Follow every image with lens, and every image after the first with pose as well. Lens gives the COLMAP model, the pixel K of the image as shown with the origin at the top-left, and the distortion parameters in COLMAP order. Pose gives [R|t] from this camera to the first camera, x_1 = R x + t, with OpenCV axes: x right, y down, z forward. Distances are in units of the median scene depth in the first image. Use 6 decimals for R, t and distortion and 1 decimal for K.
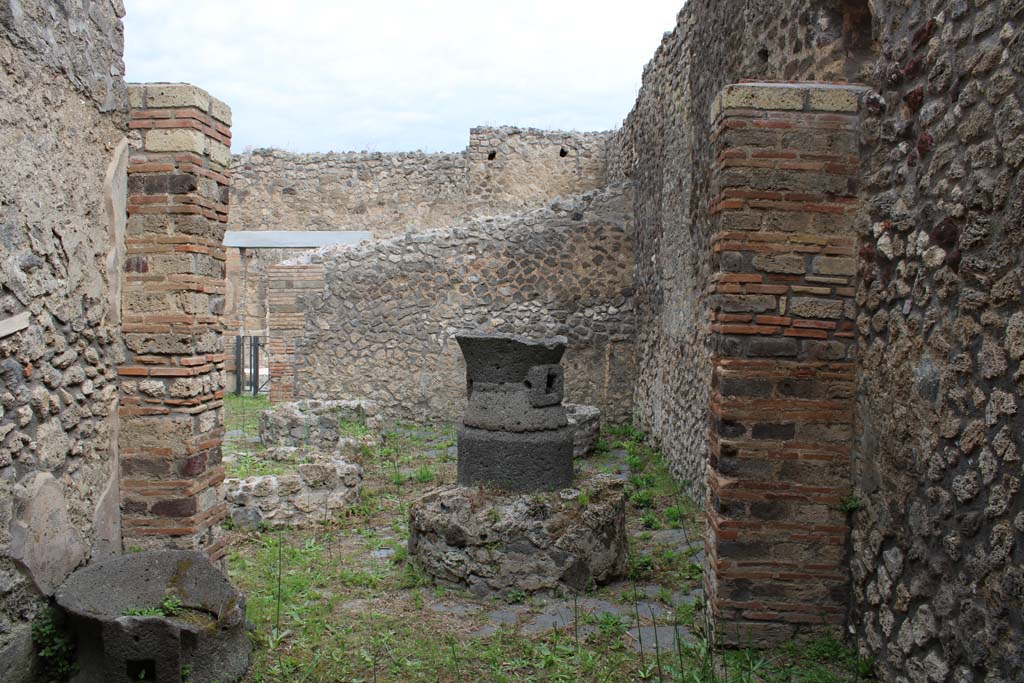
lens RADIAL K [[844.5, 0, 508.5], [0, 844.5, 343.6], [0, 0, 1]] dist [-0.171400, 0.152519]
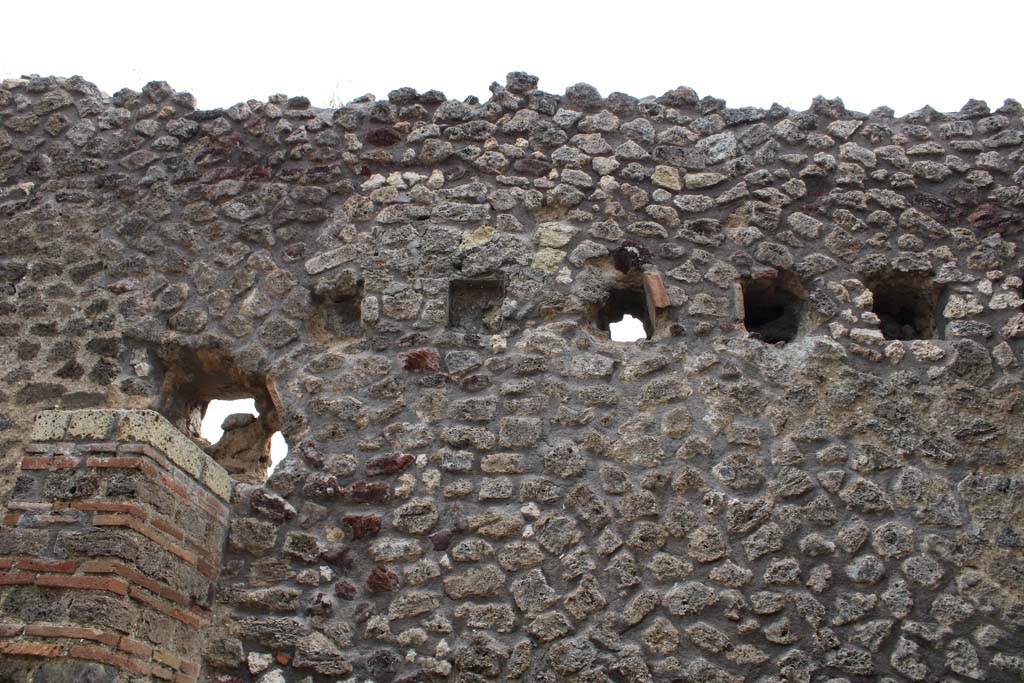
lens RADIAL K [[844.5, 0, 510.3], [0, 844.5, 341.6], [0, 0, 1]] dist [-0.171400, 0.152519]
pose [[0.099986, 0.466570, 0.878815, -0.403636], [0.006037, 0.882940, -0.469447, -0.047323], [-0.994971, 0.052243, 0.085465, 0.763633]]
